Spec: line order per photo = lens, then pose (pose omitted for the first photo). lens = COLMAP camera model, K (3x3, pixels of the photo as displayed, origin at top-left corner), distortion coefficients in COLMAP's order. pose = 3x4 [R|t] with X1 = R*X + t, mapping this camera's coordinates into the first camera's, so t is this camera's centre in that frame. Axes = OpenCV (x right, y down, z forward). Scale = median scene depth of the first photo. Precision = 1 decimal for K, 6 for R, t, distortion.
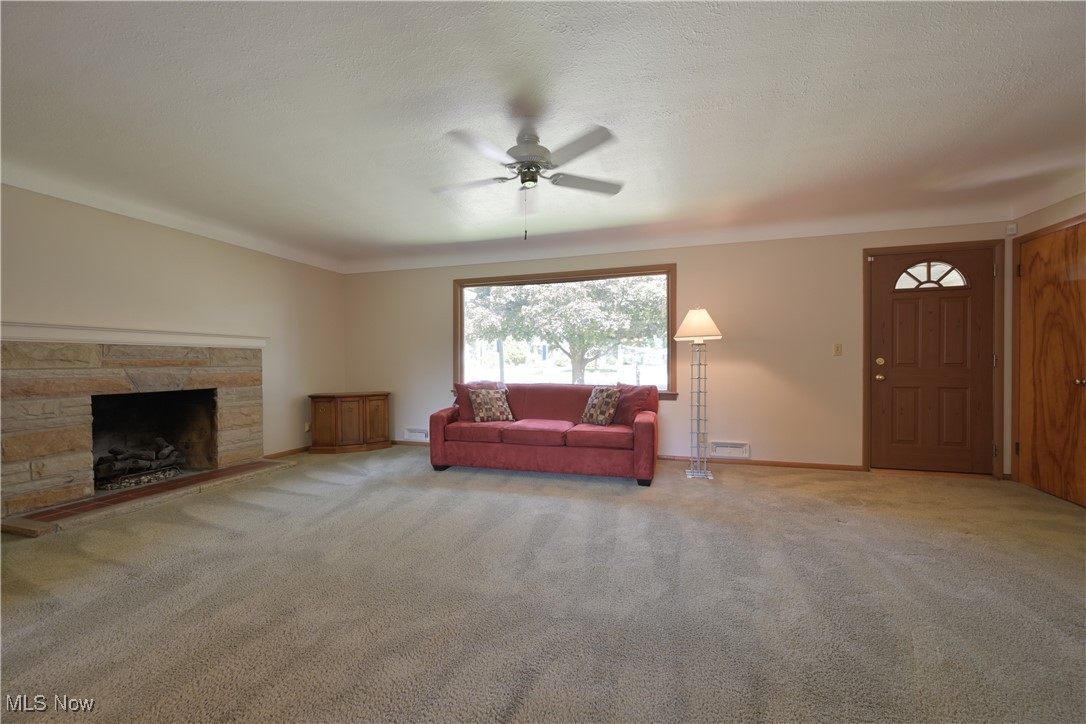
lens RADIAL K [[423.8, 0, 544.2], [0, 423.8, 367.9], [0, 0, 1]] dist [-0.000952, -0.000132]
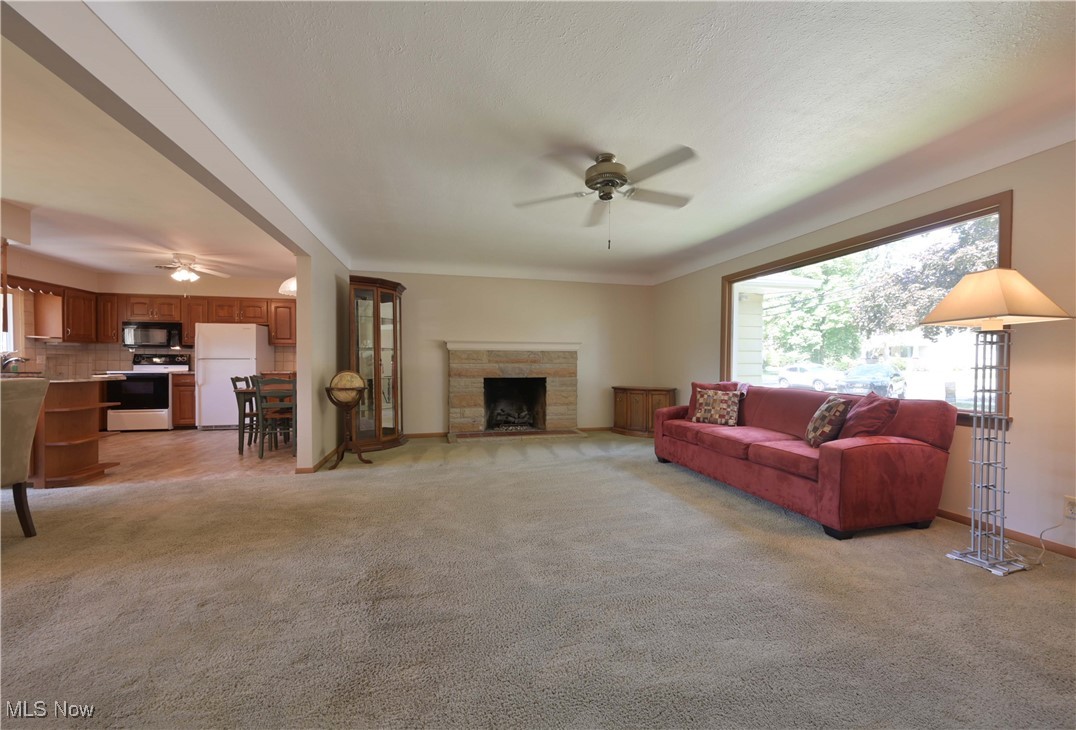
lens RADIAL K [[422.2, 0, 540.5], [0, 422.2, 366.3], [0, 0, 1]] dist [-0.001892, 0.000153]
pose [[0.519204, 0.015487, -0.854510, 0.517115], [-0.017013, 0.999825, 0.007784, -0.004007], [0.854481, 0.010497, 0.519376, 0.187667]]
